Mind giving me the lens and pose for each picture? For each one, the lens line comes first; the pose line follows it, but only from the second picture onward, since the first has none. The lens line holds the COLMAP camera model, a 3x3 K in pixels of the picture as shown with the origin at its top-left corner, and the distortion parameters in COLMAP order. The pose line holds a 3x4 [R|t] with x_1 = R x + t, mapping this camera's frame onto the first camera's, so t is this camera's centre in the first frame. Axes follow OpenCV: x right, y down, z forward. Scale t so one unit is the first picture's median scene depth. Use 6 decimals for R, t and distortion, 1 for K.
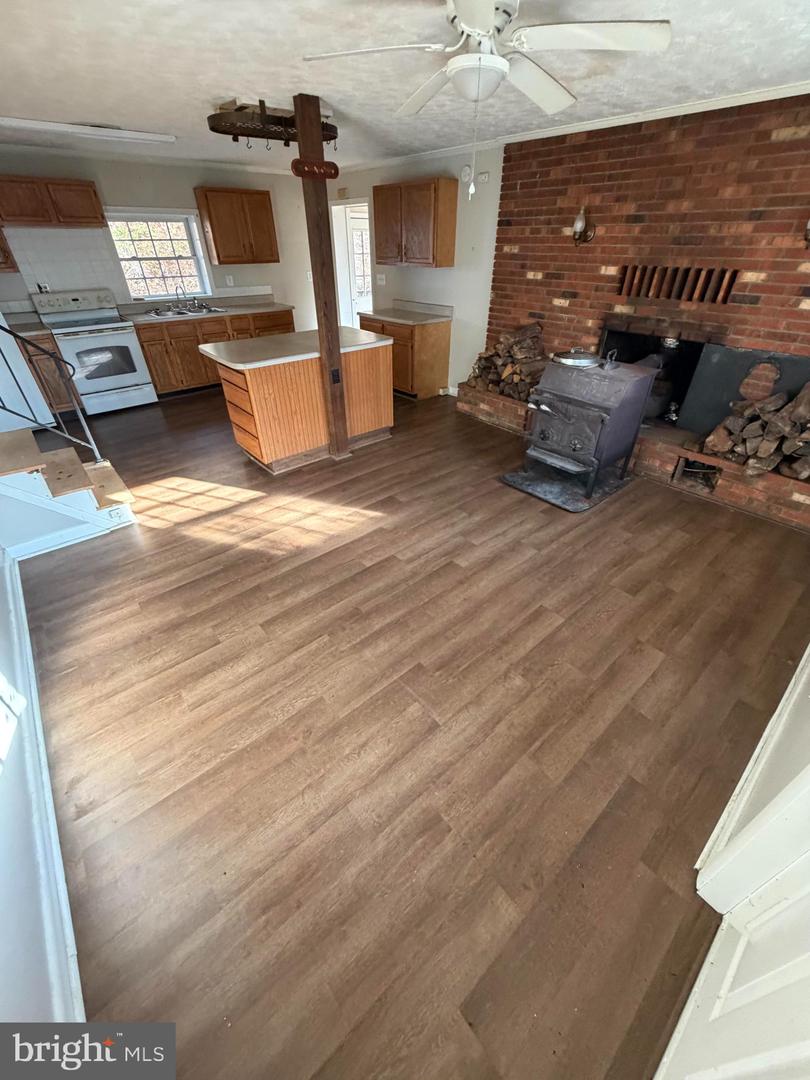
lens RADIAL K [[430.8, 0, 402.4], [0, 430.8, 543.3], [0, 0, 1]] dist [0.003211, -0.002844]
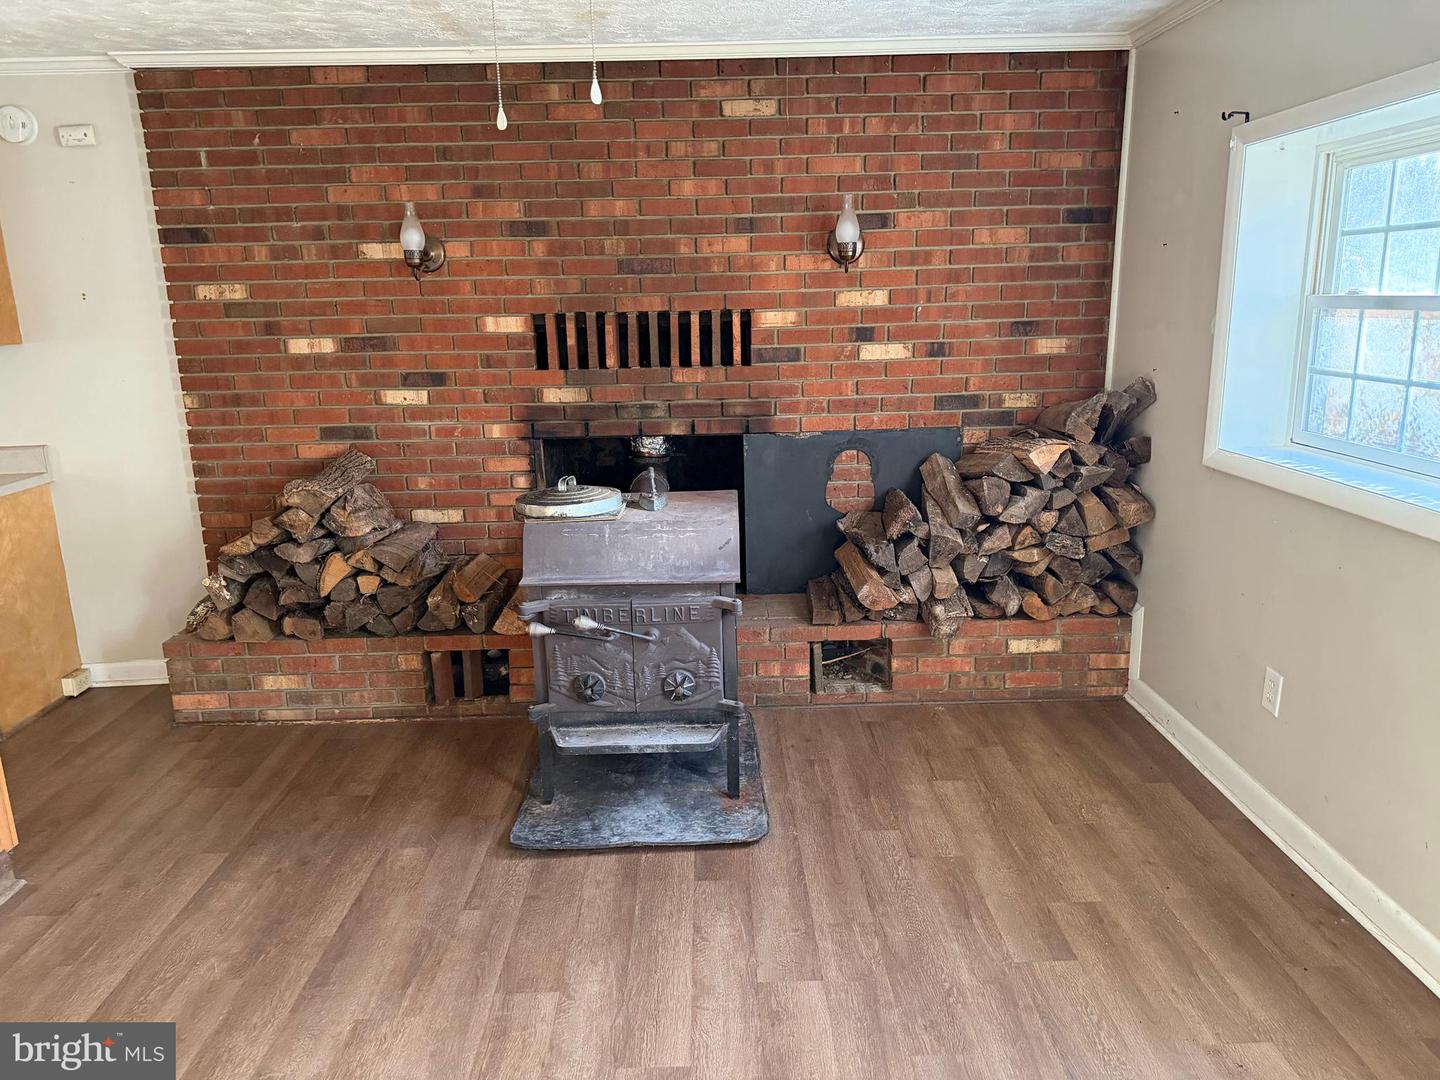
lens RADIAL K [[997.8, 0, 733.6], [0, 997.8, 555.4], [0, 0, 1]] dist [0.027233, -0.047681]
pose [[0.621265, -0.202963, 0.756859, -0.228743], [0.467523, 0.871134, -0.150158, -0.160093], [-0.628849, 0.447137, 0.636095, 0.305561]]
